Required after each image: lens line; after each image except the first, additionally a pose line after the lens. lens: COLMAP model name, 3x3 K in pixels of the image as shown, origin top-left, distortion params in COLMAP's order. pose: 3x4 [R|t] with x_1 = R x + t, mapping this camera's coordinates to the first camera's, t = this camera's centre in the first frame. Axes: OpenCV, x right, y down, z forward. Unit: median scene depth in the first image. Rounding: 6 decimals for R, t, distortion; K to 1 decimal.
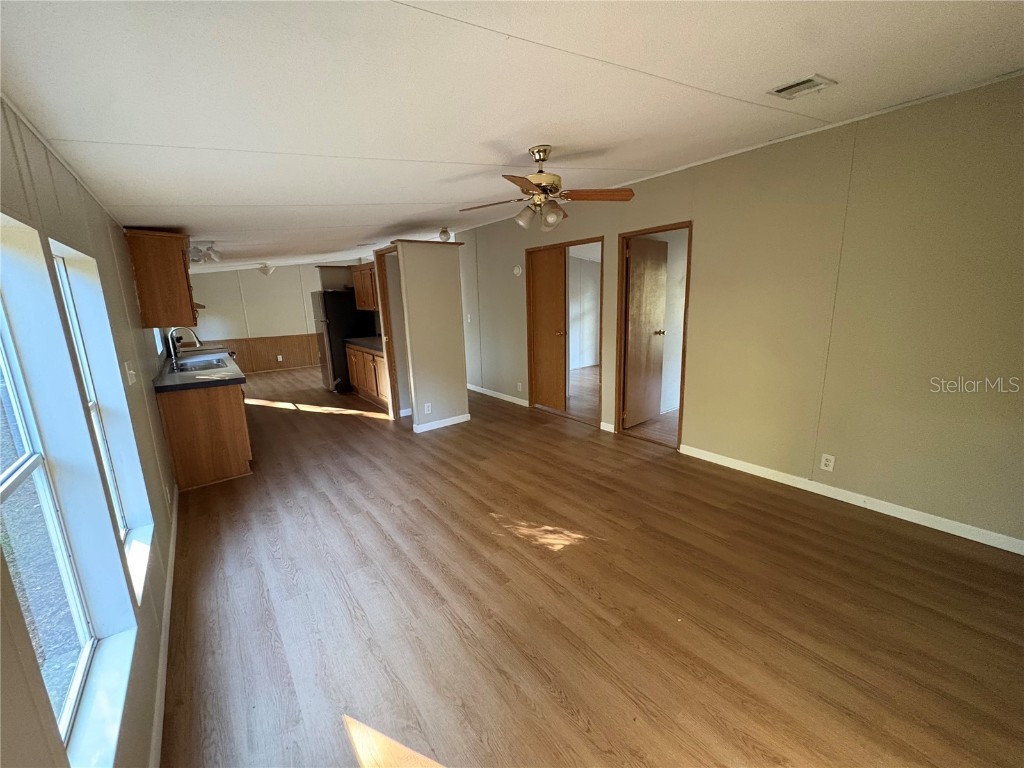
lens RADIAL K [[404.6, 0, 512.0], [0, 404.6, 384.0], [0, 0, 1]] dist [0.002101, 0.000228]
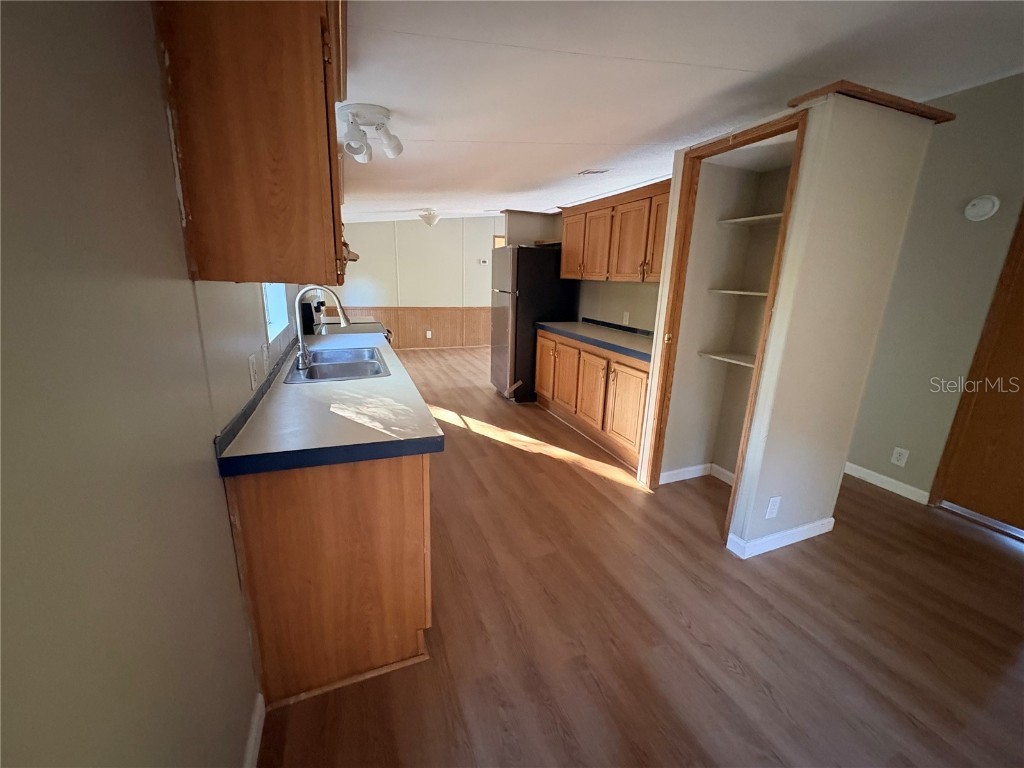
lens RADIAL K [[408.9, 0, 512.0], [0, 408.9, 384.0], [0, 0, 1]] dist [-0.000788, 0.000030]
pose [[0.958939, 0.126777, -0.253699, -0.456860], [-0.114749, 0.991475, 0.061722, -0.081581], [0.259361, -0.030076, 0.965312, 0.589686]]
